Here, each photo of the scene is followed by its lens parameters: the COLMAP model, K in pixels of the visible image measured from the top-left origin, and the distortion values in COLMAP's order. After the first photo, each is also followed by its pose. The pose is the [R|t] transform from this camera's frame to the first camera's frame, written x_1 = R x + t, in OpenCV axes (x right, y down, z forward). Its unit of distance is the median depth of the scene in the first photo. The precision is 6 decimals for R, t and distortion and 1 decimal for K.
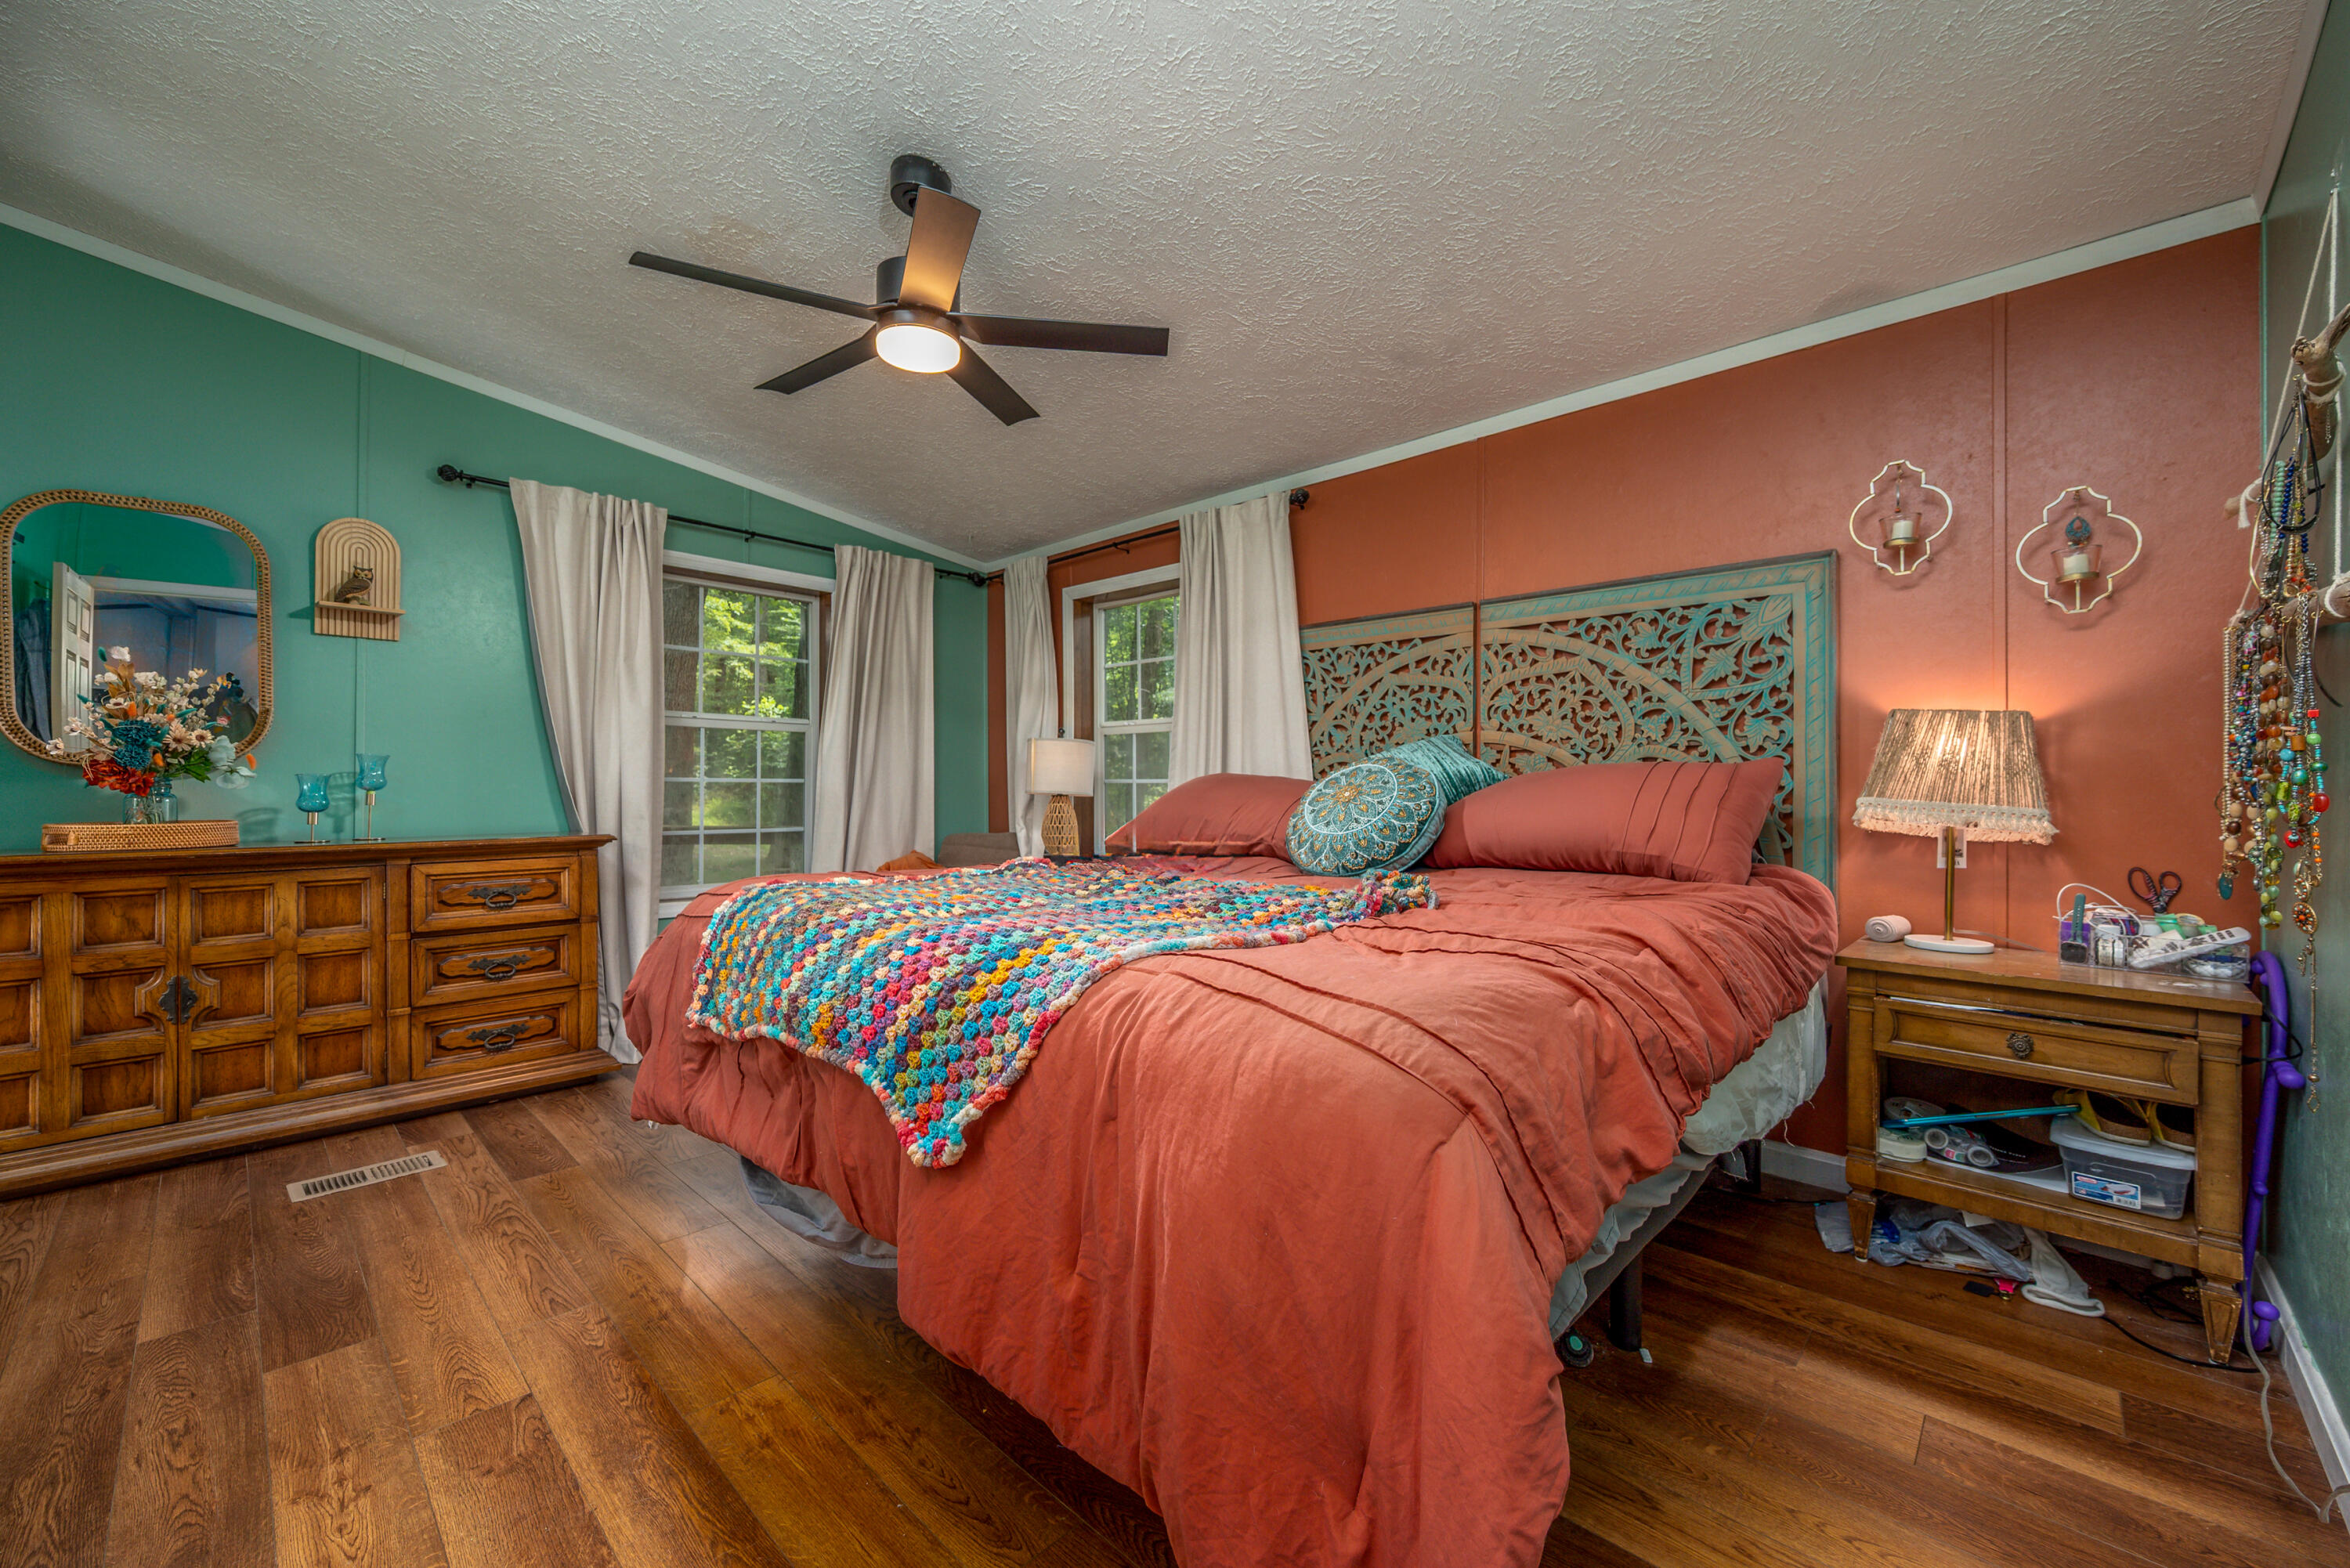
lens RADIAL K [[923.3, 0, 1172.3], [0, 923.3, 786.5], [0, 0, 1]] dist [-0.001216, 0.000054]
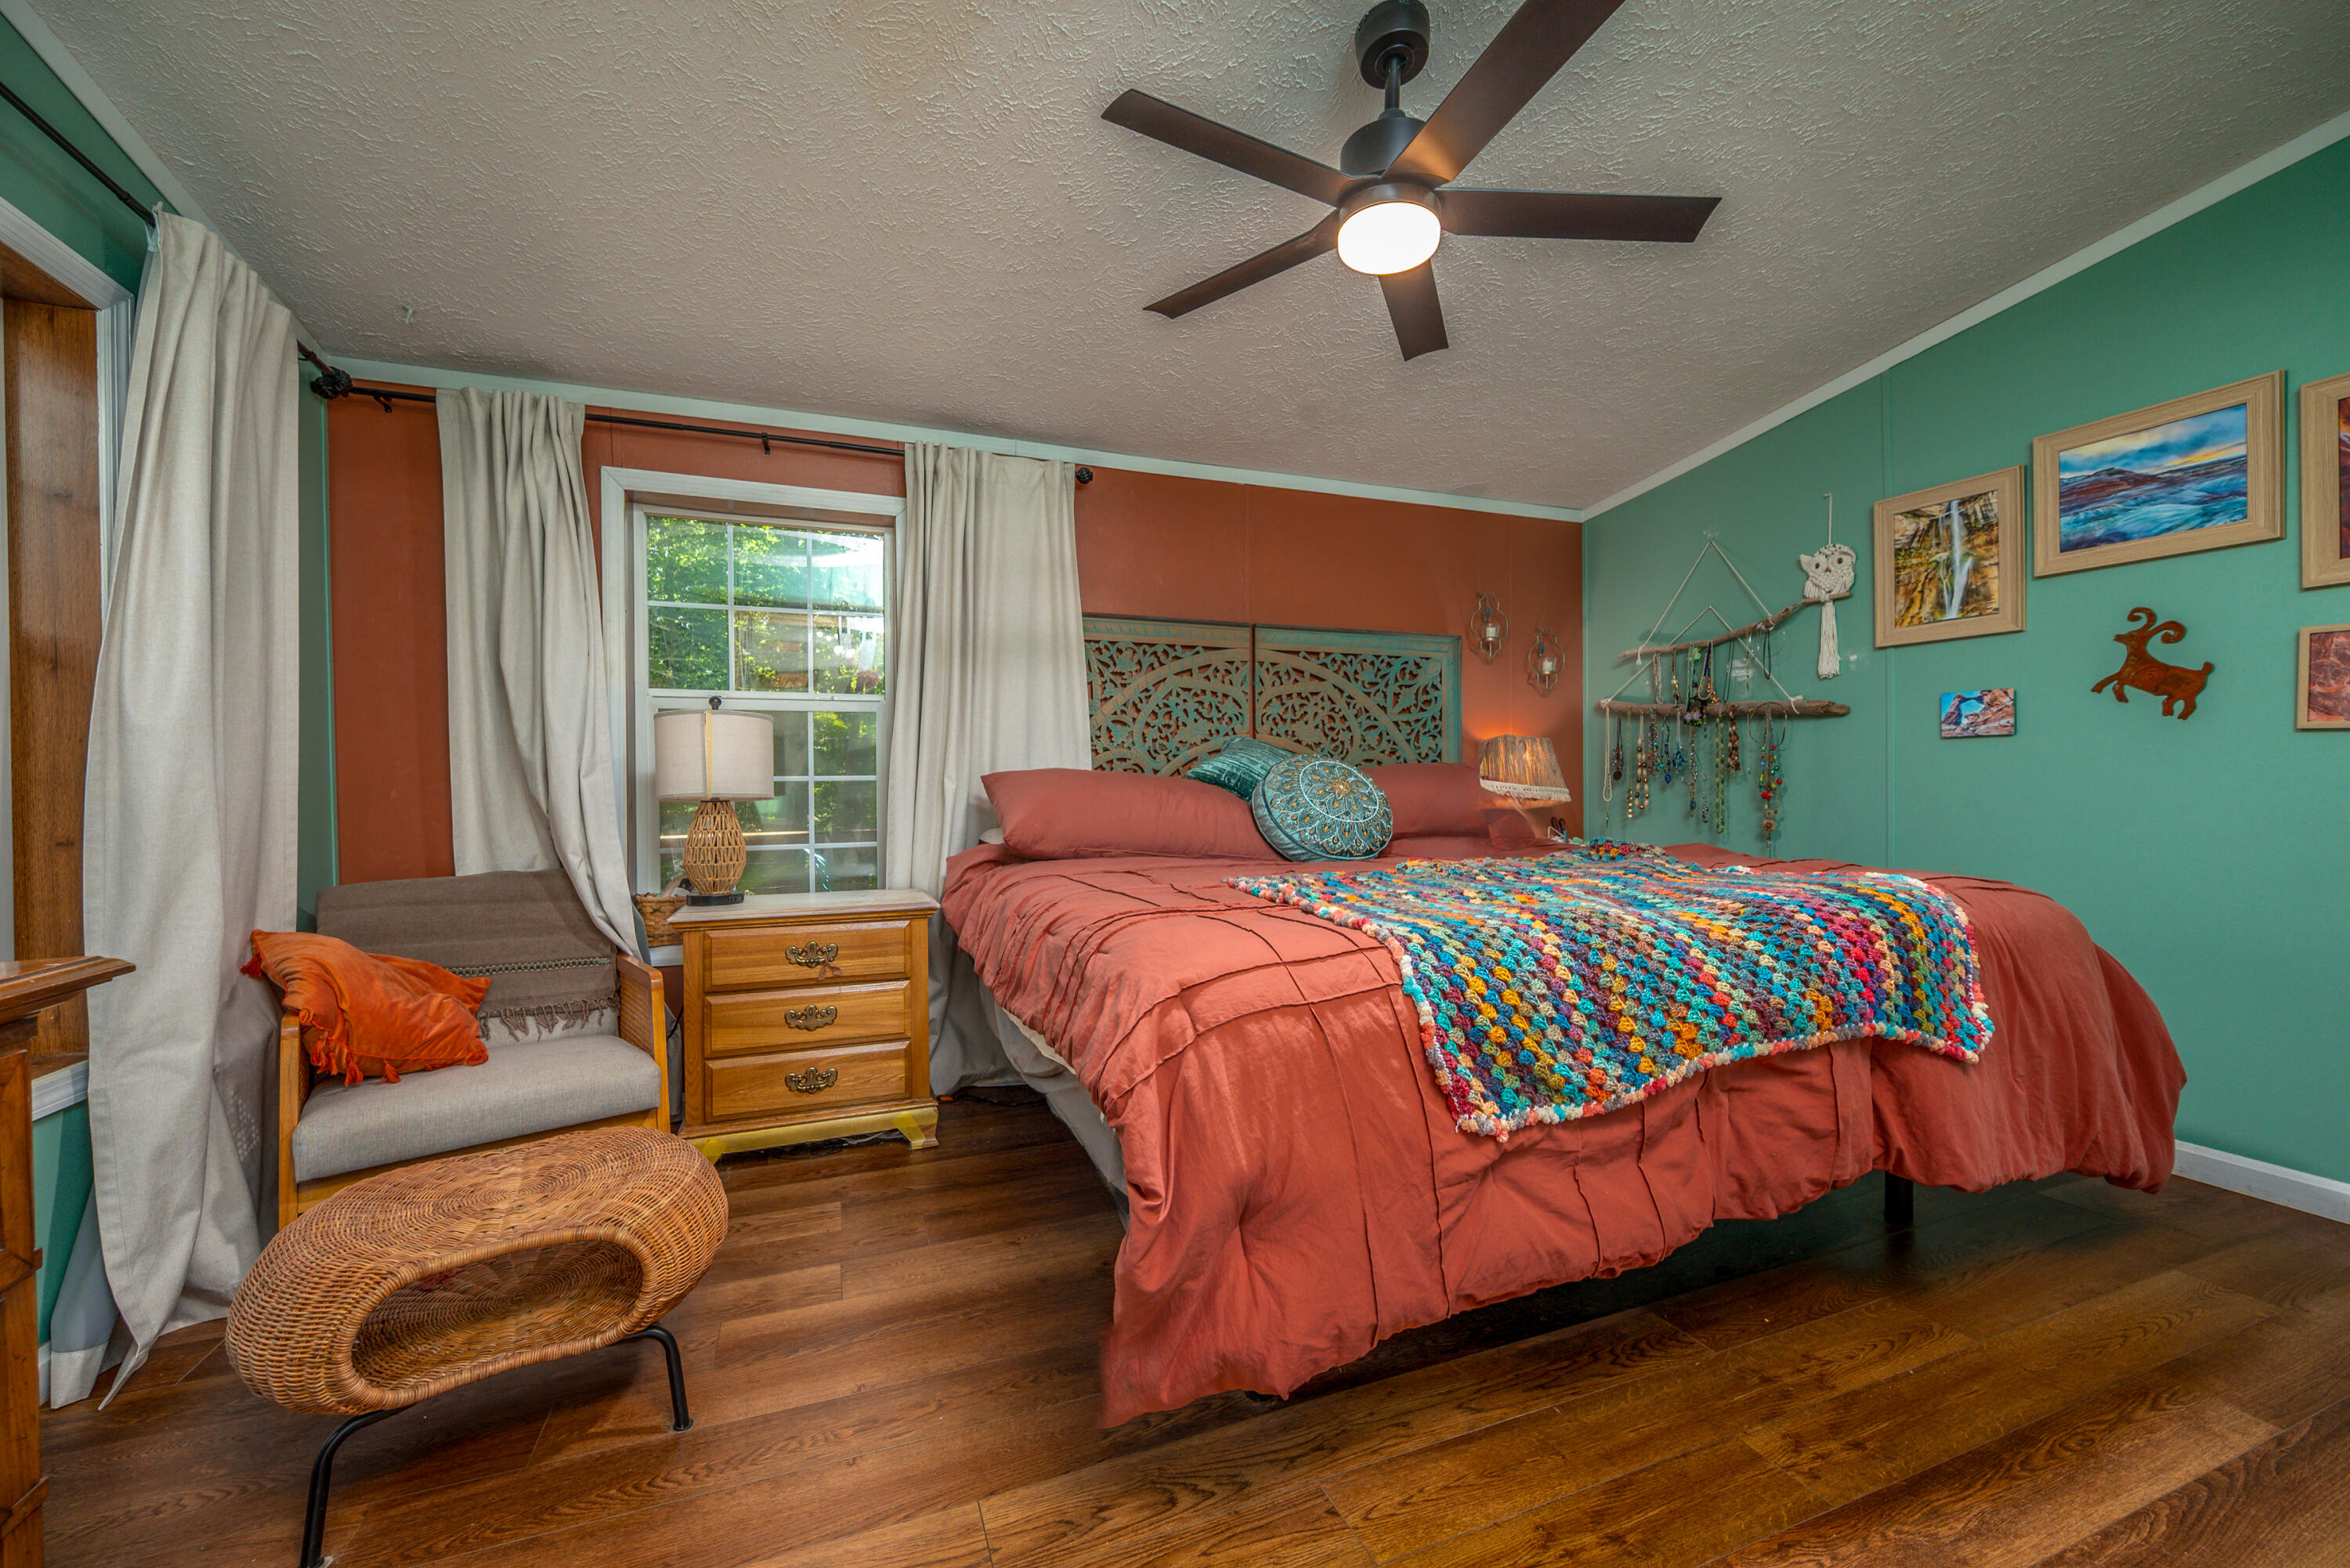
lens RADIAL K [[923.3, 0, 1175.8], [0, 923.3, 791.5], [0, 0, 1]] dist [-0.001216, 0.000054]
pose [[0.419646, -0.013069, 0.907594, -0.808944], [0.010234, 0.999901, 0.009665, 0.000880], [-0.907630, 0.005233, 0.419738, 0.619183]]
